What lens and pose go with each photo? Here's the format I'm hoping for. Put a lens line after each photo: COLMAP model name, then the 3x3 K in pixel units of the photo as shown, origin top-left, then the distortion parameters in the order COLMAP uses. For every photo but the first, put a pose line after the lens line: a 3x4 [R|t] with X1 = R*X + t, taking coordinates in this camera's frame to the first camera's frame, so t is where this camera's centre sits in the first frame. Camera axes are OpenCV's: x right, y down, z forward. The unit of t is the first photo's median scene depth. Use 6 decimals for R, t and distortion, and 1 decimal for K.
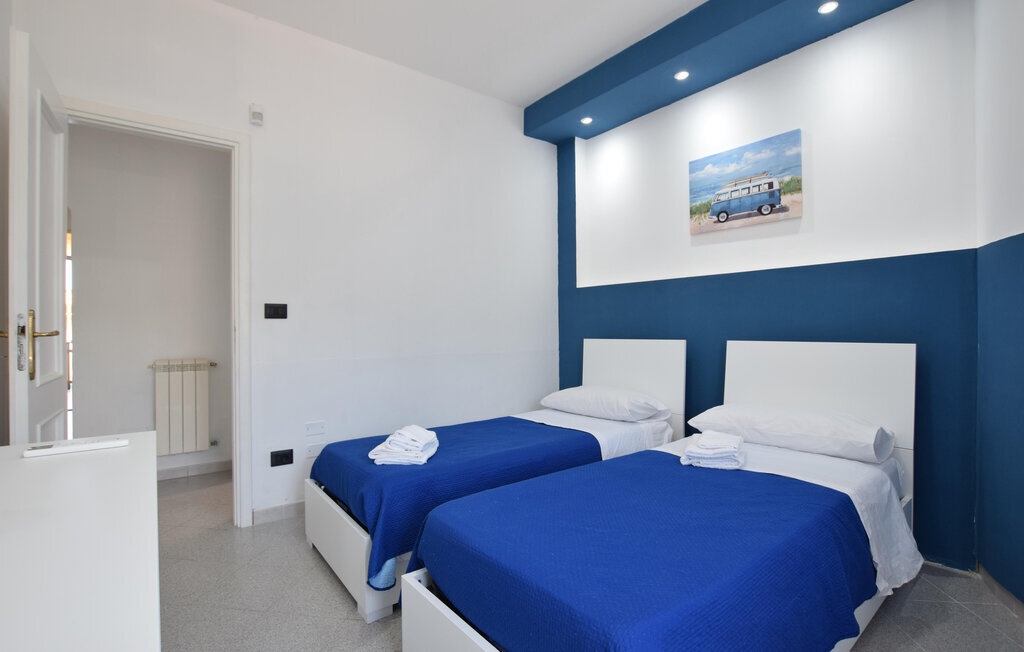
lens RADIAL K [[495.2, 0, 512.0], [0, 495.2, 326.0], [0, 0, 1]] dist [-0.000479, -0.000186]
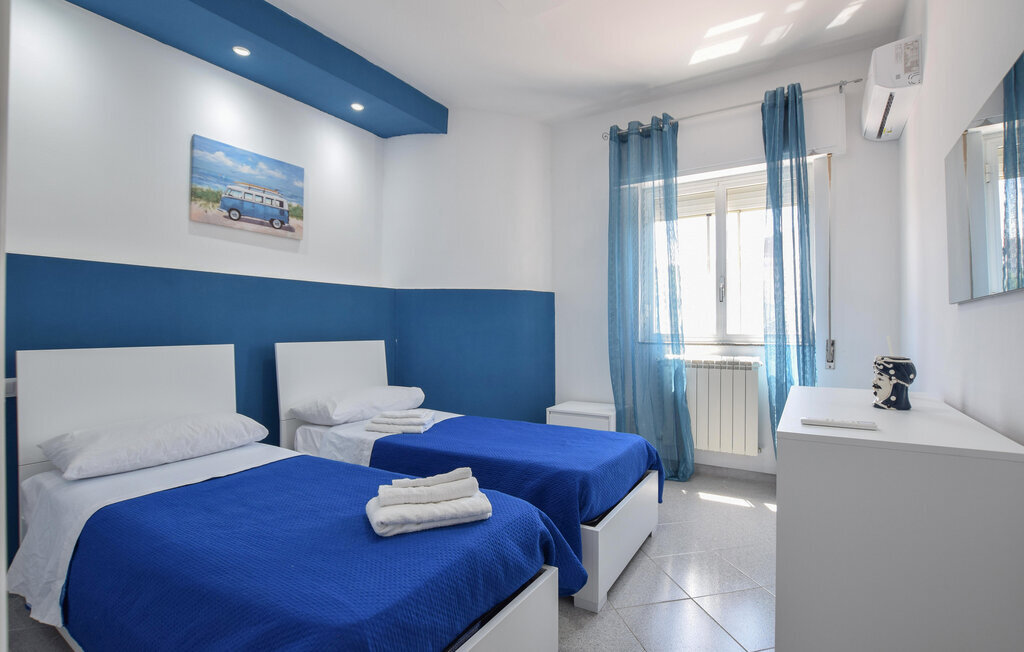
lens RADIAL K [[495.2, 0, 512.0], [0, 495.2, 326.0], [0, 0, 1]] dist [-0.000479, -0.000186]
pose [[-0.352722, 0.016201, 0.935588, -0.690546], [0.002558, 0.999863, -0.016350, 0.011925], [-0.935724, -0.003374, -0.352716, 0.883978]]
